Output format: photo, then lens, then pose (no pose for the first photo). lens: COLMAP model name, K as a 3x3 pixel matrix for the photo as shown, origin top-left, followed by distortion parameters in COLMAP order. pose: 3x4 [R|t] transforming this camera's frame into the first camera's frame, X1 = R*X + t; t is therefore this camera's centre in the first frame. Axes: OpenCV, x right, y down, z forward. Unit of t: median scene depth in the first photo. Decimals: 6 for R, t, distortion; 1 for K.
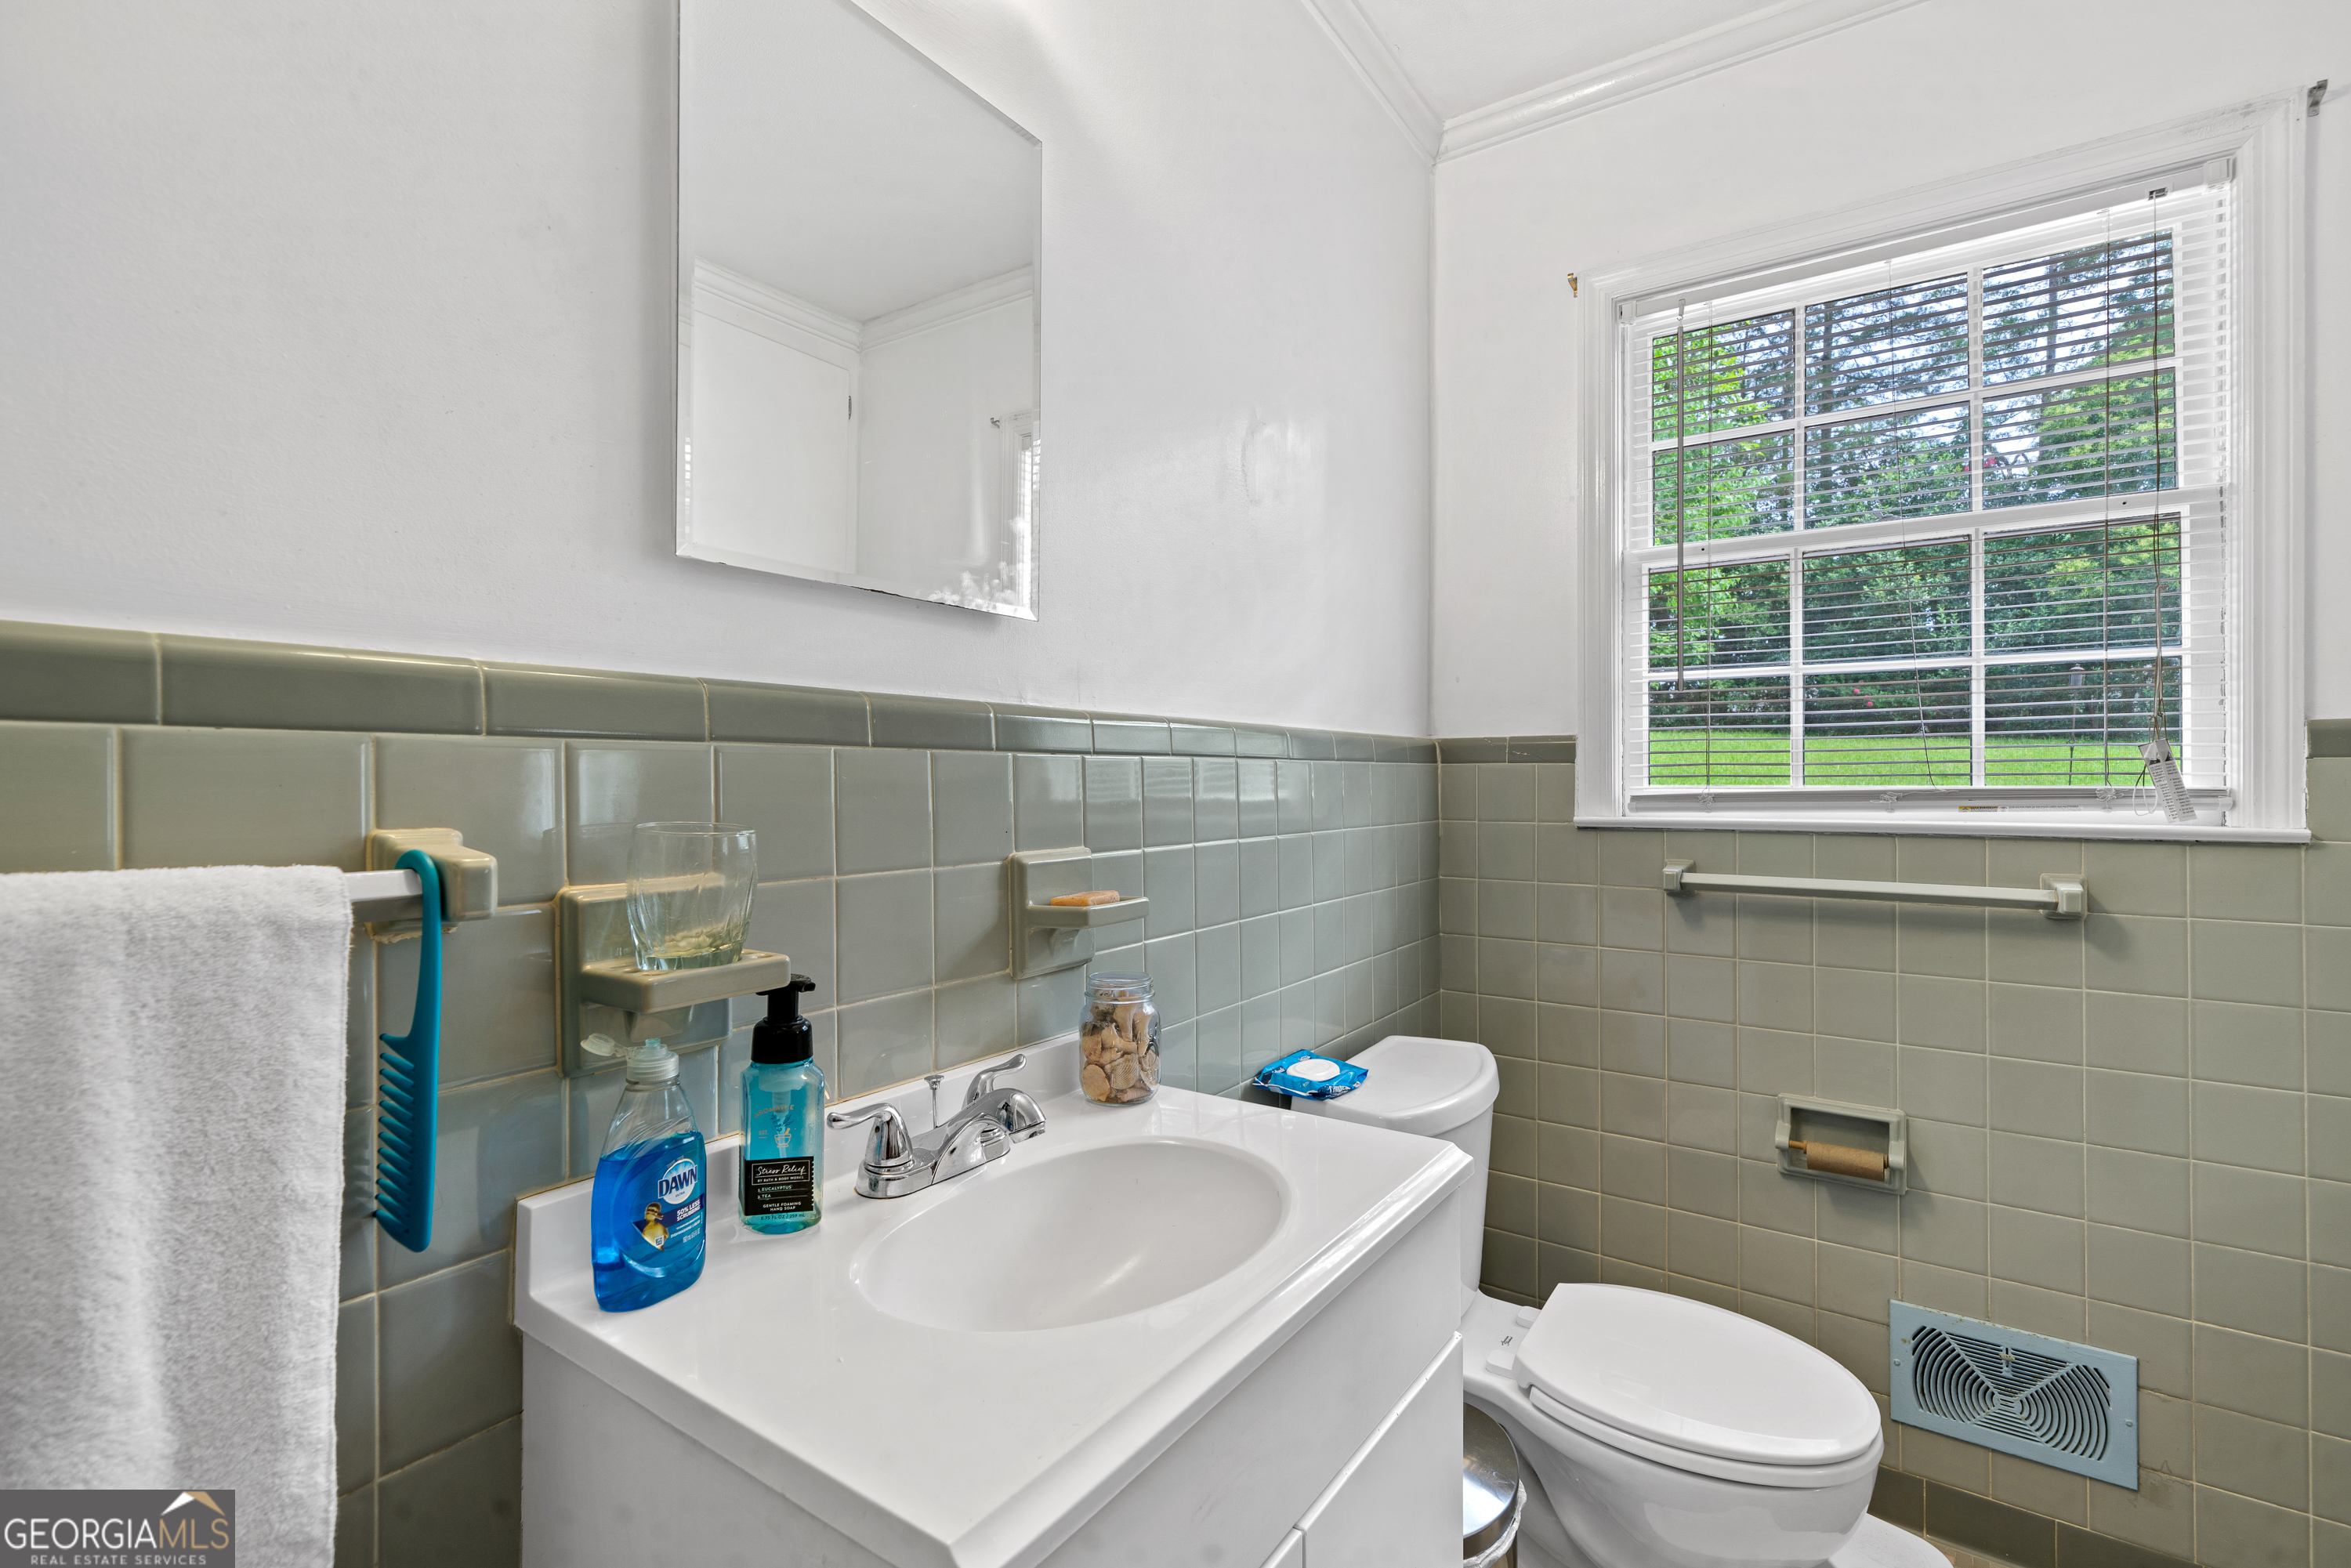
lens RADIAL K [[1059.4, 0, 1176.5], [0, 1059.4, 778.0], [0, 0, 1]] dist [-0.002090, -0.000142]
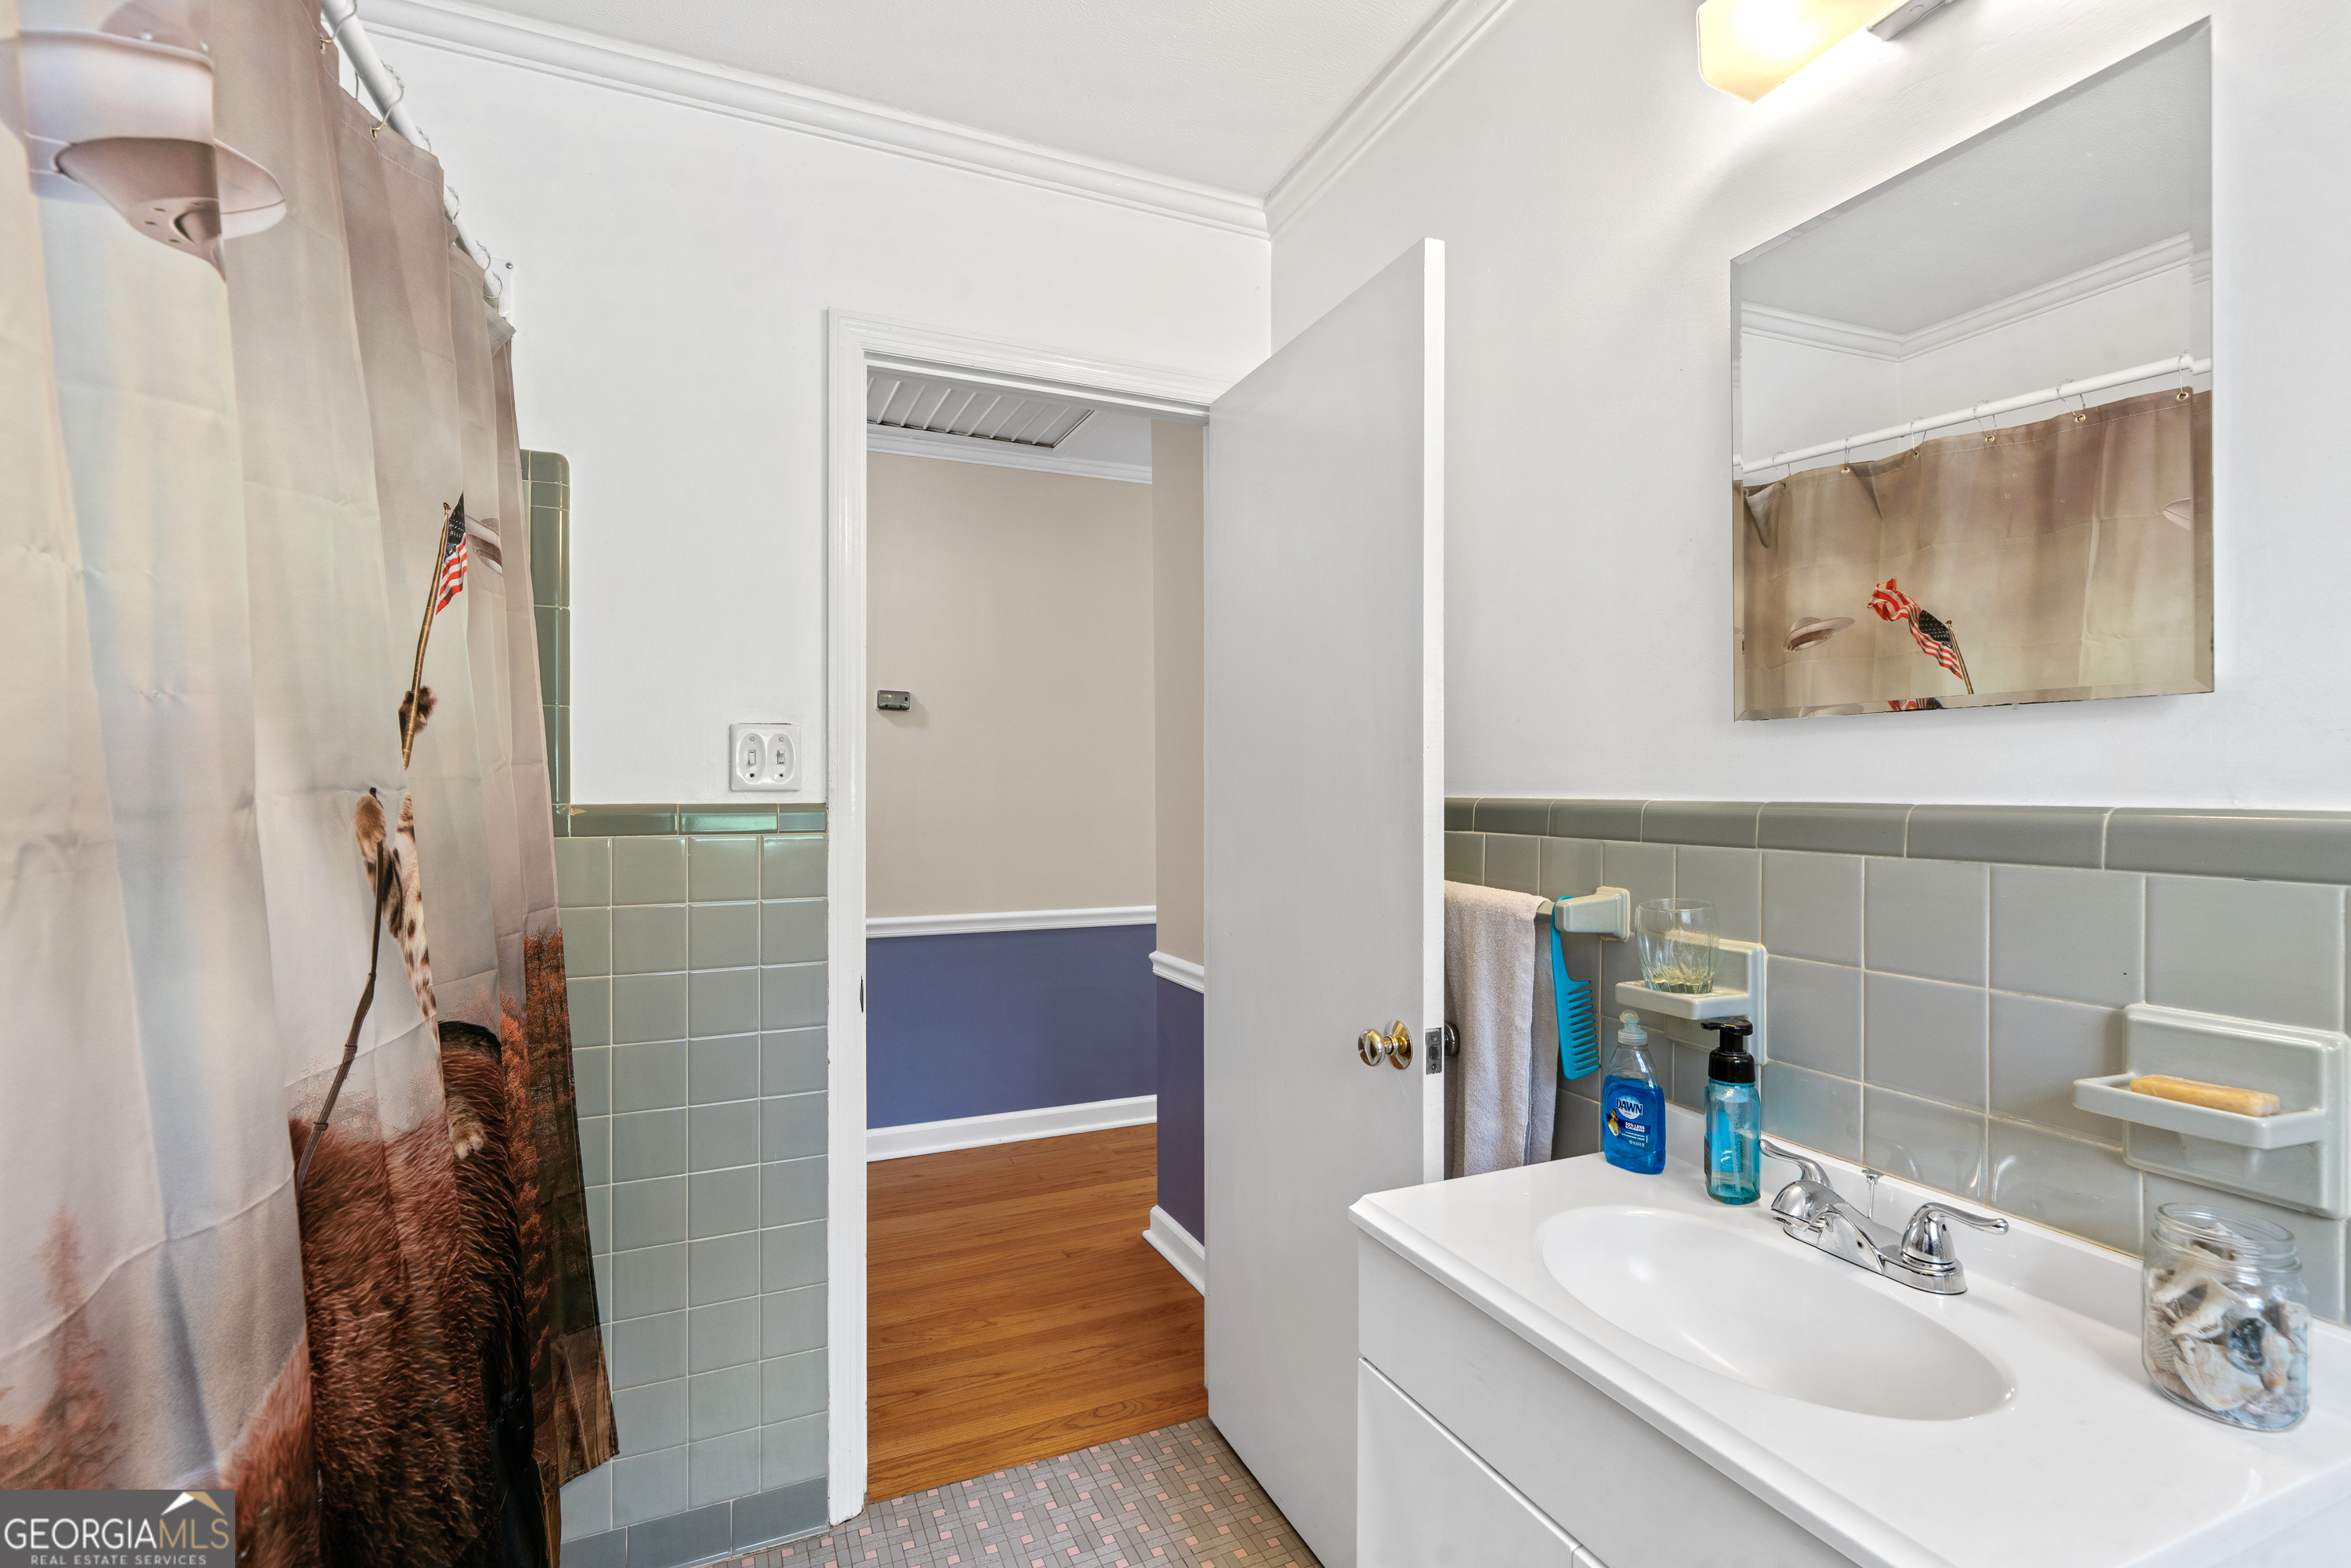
lens RADIAL K [[1059.4, 0, 1174.1], [0, 1059.4, 791.0], [0, 0, 1]] dist [-0.002090, -0.000142]
pose [[-0.523319, 0.004507, -0.852125, 1.321907], [0.001852, 0.999990, 0.004151, -0.133353], [0.852135, 0.000594, -0.523322, 1.219661]]
